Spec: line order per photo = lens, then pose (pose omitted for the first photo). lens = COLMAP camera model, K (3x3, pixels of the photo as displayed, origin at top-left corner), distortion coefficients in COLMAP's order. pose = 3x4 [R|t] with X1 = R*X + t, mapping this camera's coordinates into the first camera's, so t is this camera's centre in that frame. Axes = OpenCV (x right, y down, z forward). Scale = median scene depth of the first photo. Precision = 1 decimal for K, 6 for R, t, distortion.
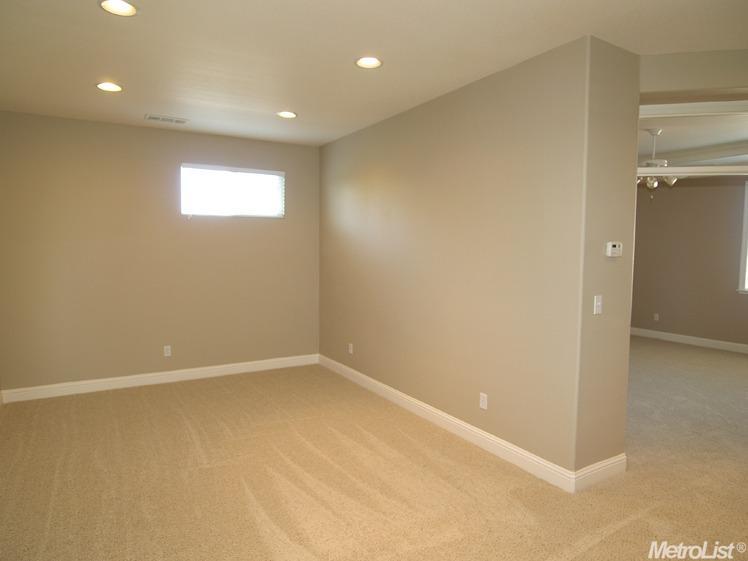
lens RADIAL K [[473.2, 0, 368.5], [0, 473.2, 278.7], [0, 0, 1]] dist [-0.031299, 0.007862]
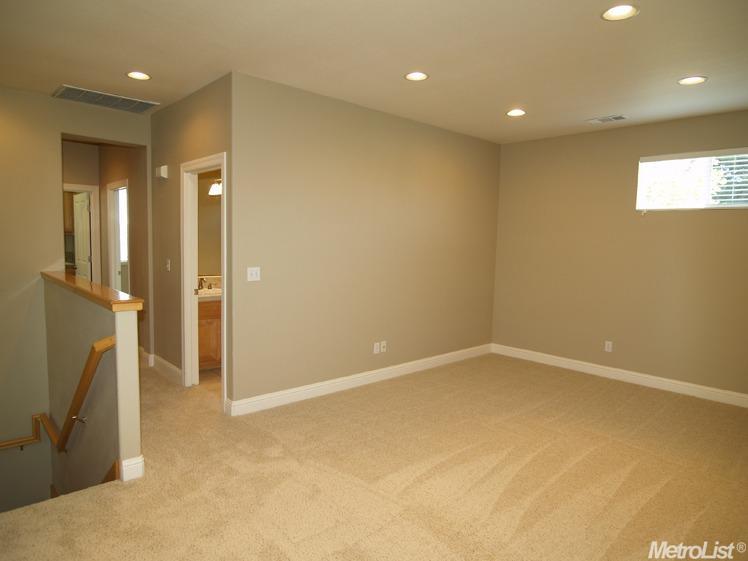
lens RADIAL K [[473.2, 0, 367.5], [0, 473.2, 281.7], [0, 0, 1]] dist [-0.031299, 0.007862]
pose [[0.227883, 0.091874, -0.969344, 0.533844], [-0.089596, 0.993293, 0.073080, -0.016640], [0.969558, 0.070195, 0.234586, 0.306105]]
